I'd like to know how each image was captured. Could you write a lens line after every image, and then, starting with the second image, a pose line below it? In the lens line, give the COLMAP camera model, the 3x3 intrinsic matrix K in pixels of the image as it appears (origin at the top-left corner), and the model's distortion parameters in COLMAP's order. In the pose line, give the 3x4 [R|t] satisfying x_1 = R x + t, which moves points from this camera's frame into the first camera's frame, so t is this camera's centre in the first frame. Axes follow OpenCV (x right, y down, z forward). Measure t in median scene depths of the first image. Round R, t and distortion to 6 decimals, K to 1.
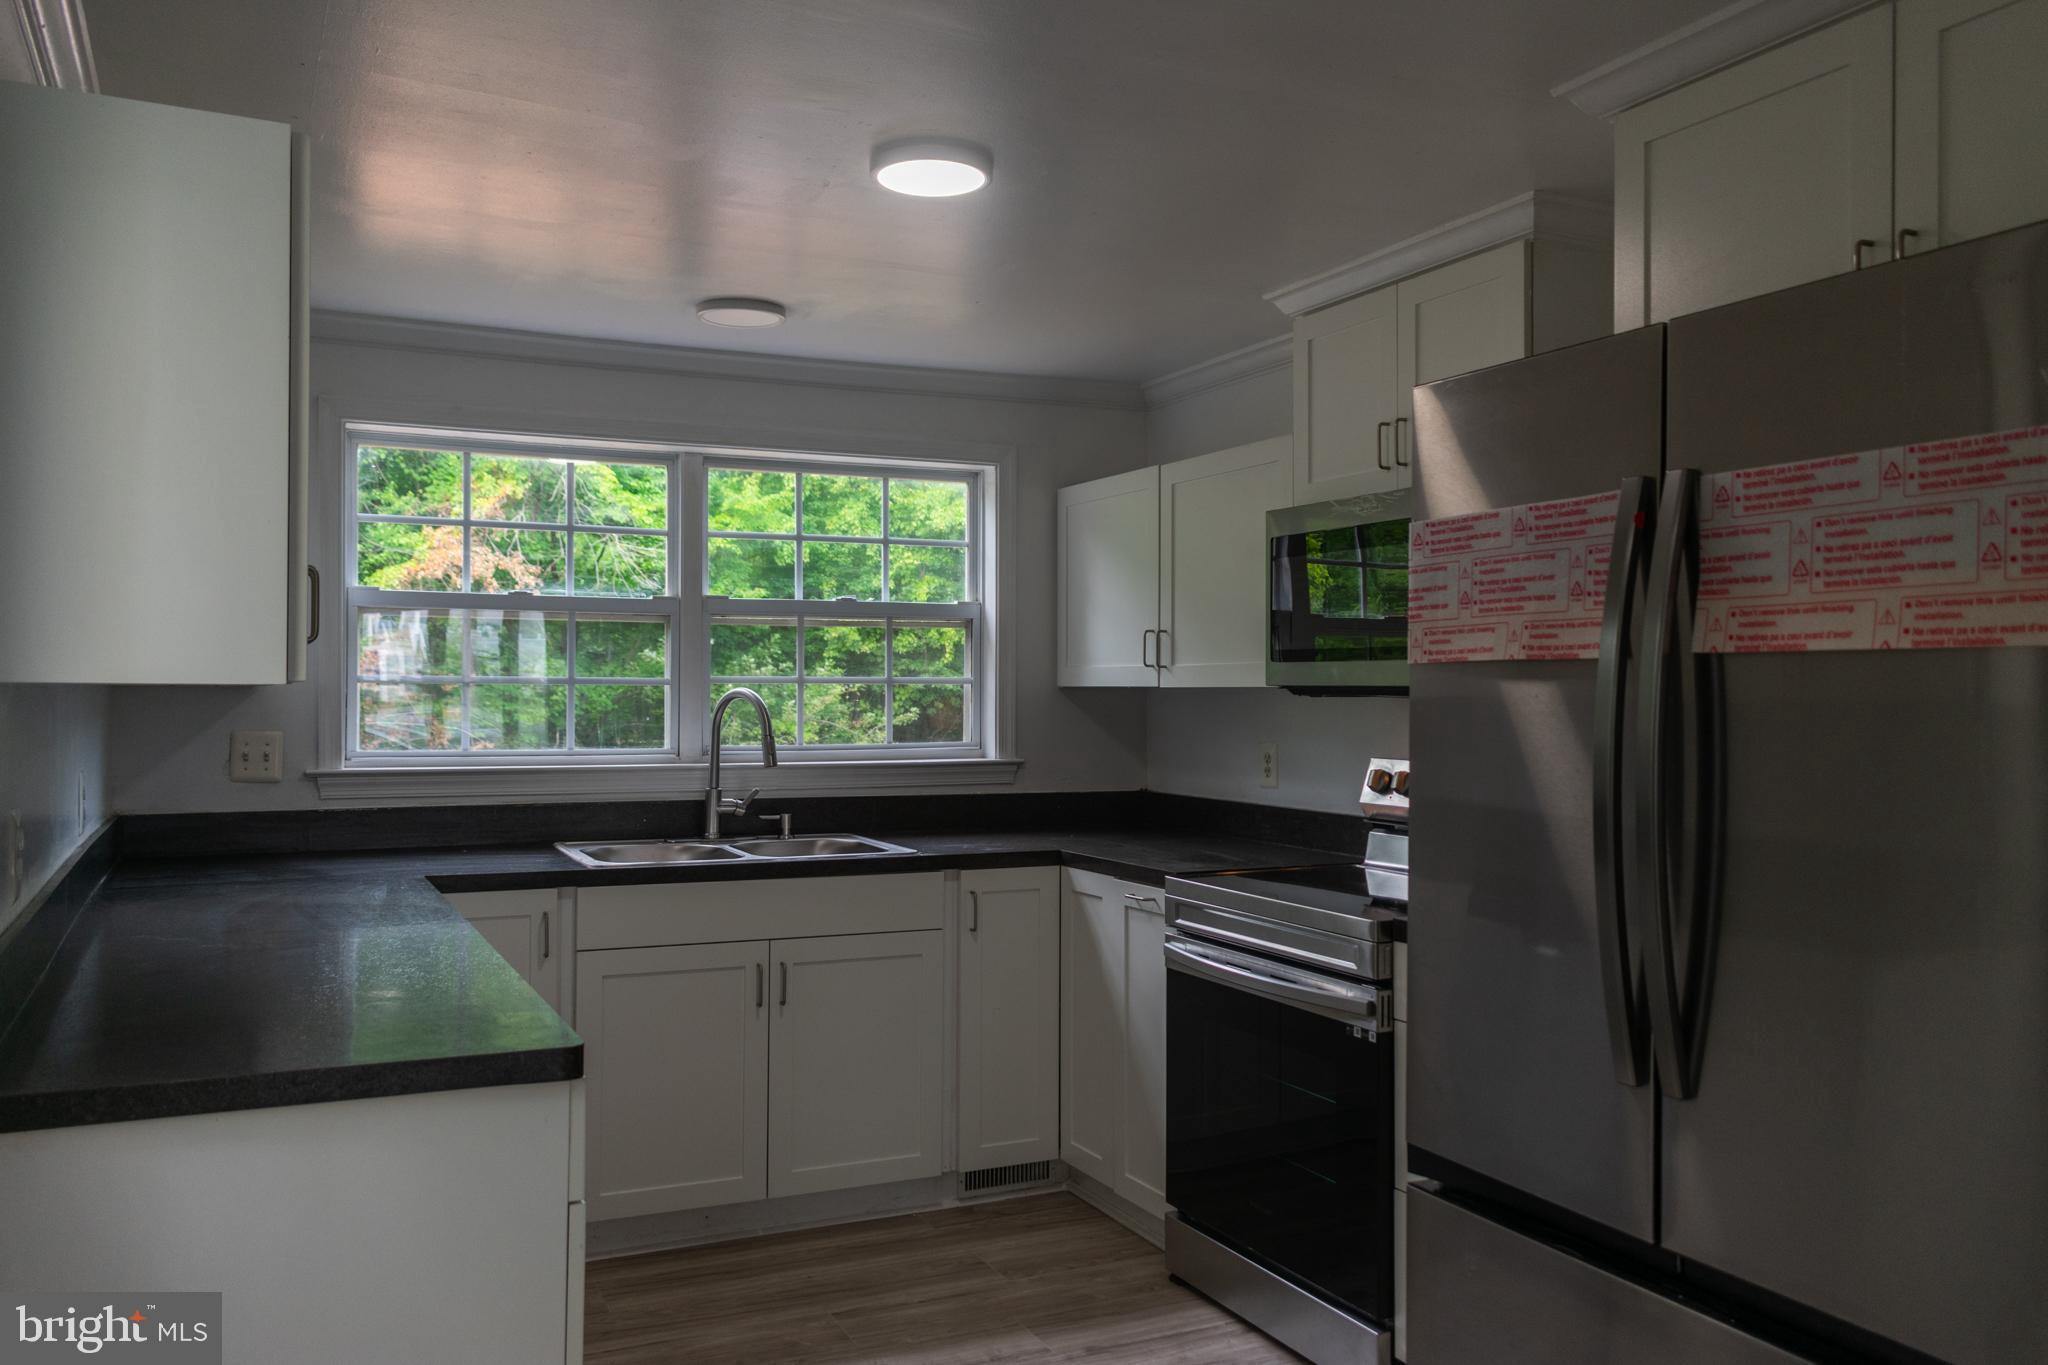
lens RADIAL K [[1554.5, 0, 1024.0], [0, 1554.5, 682.5], [0, 0, 1]] dist [-0.001597, -0.001706]
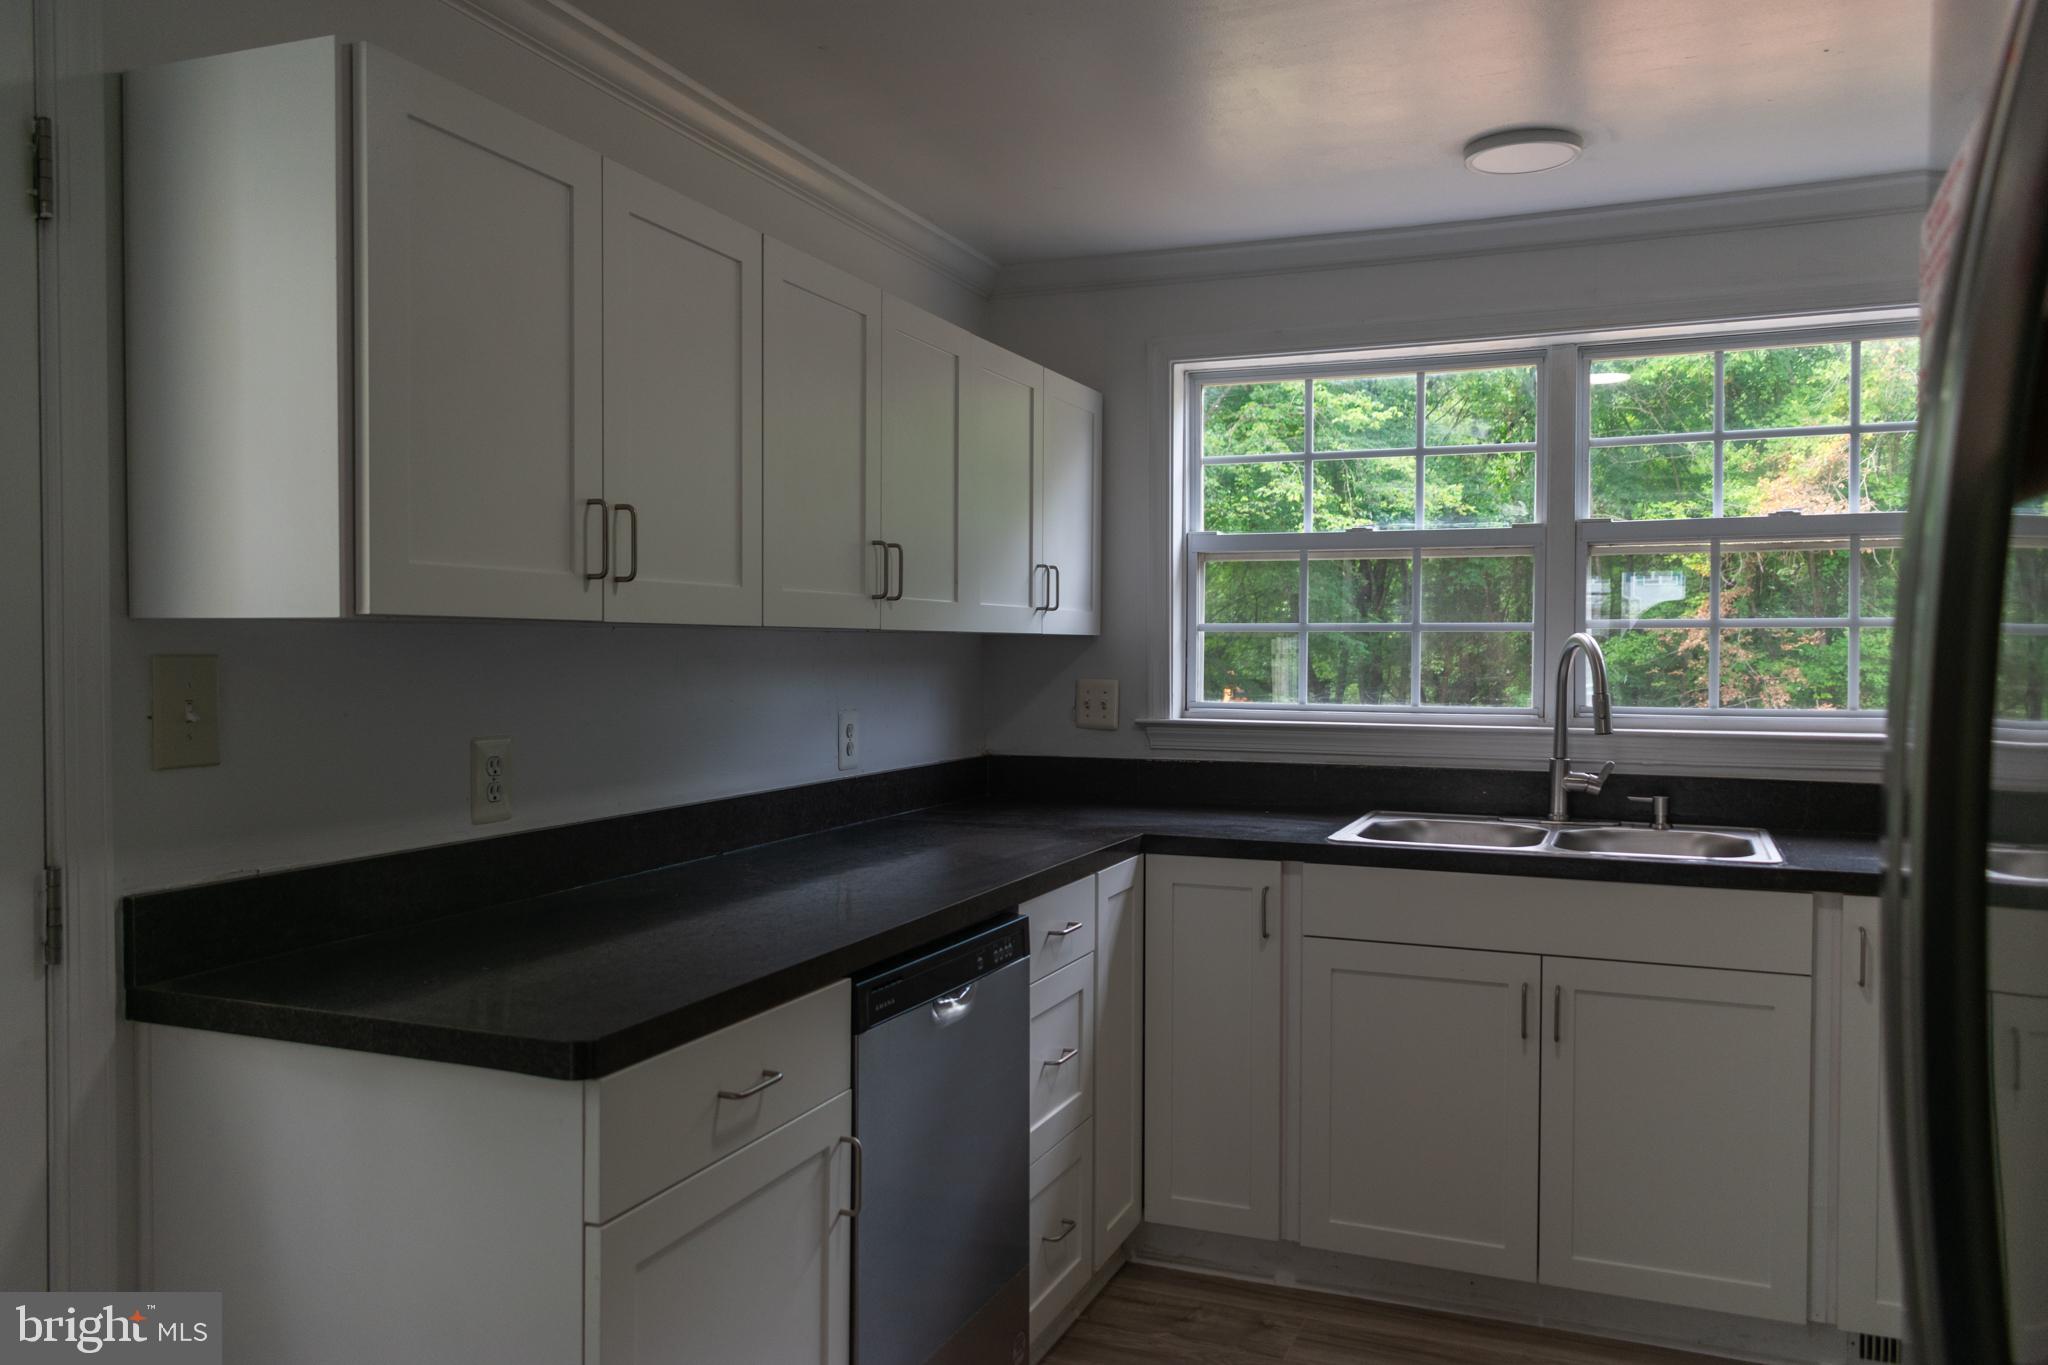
lens RADIAL K [[1554.5, 0, 1024.0], [0, 1554.5, 682.5], [0, 0, 1]] dist [-0.001597, -0.001706]
pose [[0.678614, 0.014399, -0.734354, 0.207909], [0.004626, 0.999704, 0.023877, 0.008368], [0.734481, -0.019600, 0.678346, 0.256576]]
